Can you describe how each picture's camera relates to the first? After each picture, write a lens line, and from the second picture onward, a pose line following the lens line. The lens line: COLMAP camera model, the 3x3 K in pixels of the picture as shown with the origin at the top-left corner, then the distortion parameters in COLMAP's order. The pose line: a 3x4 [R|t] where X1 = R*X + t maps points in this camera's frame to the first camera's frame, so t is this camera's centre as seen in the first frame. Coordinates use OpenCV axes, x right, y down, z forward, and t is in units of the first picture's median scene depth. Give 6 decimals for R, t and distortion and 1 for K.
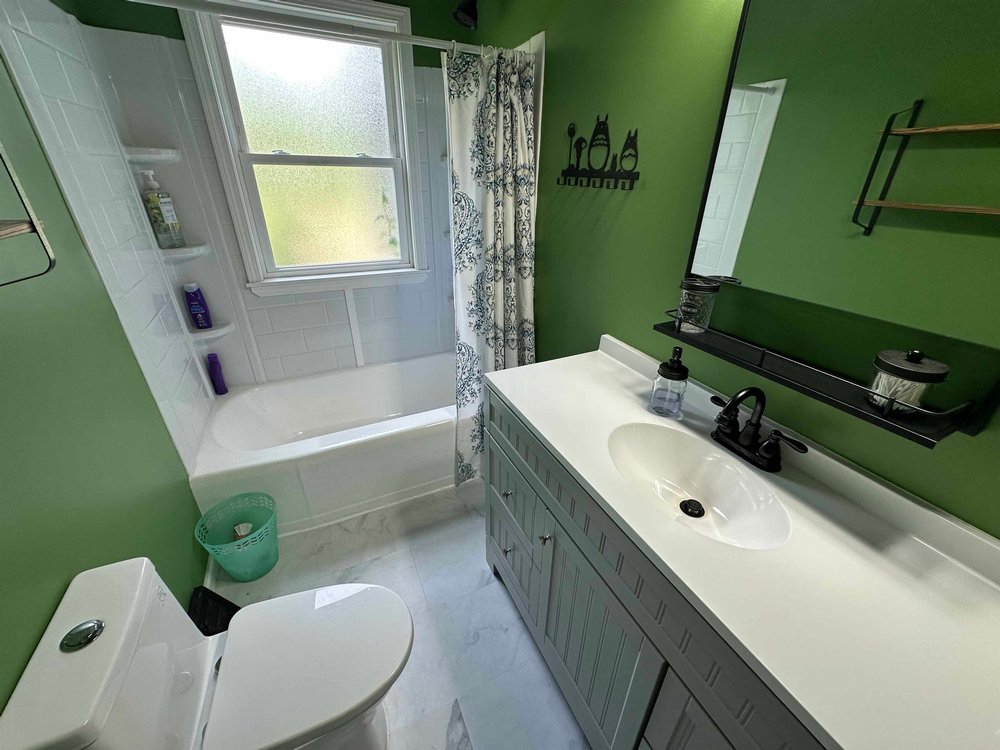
lens RADIAL K [[398.1, 0, 499.0], [0, 398.1, 373.0], [0, 0, 1]] dist [-0.003341, 0.000517]
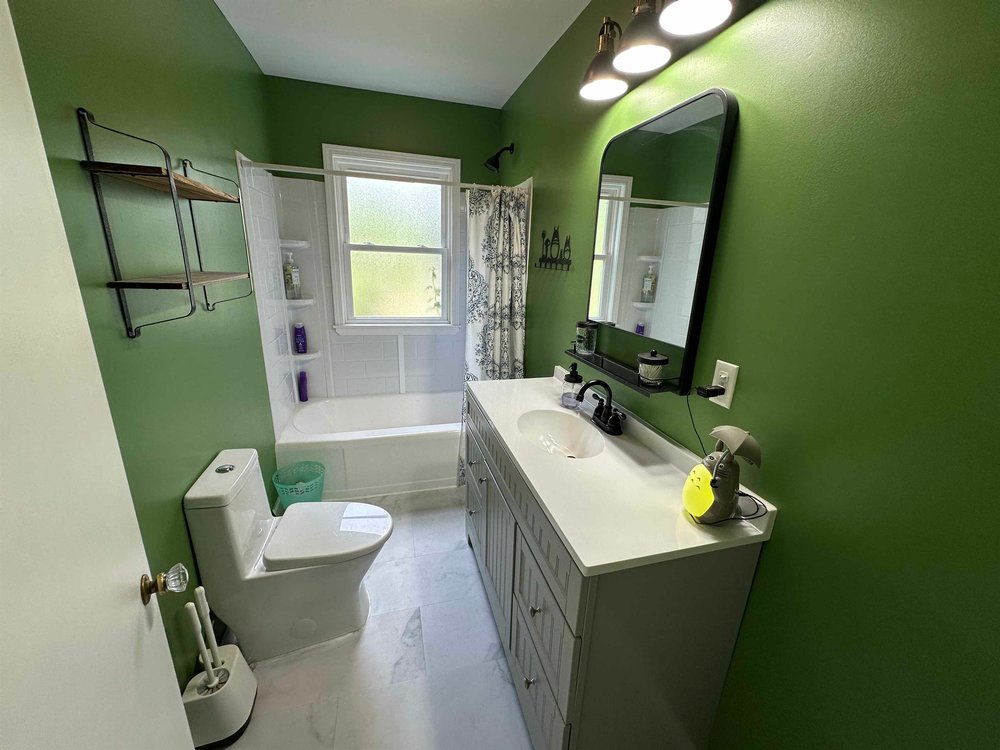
lens RADIAL K [[398.1, 0, 499.0], [0, 398.1, 373.0], [0, 0, 1]] dist [-0.003341, 0.000517]
pose [[0.984689, 0.068016, -0.160503, 0.257097], [-0.097169, 0.978591, -0.181435, 0.184279], [0.144727, 0.194253, 0.970216, -0.361751]]
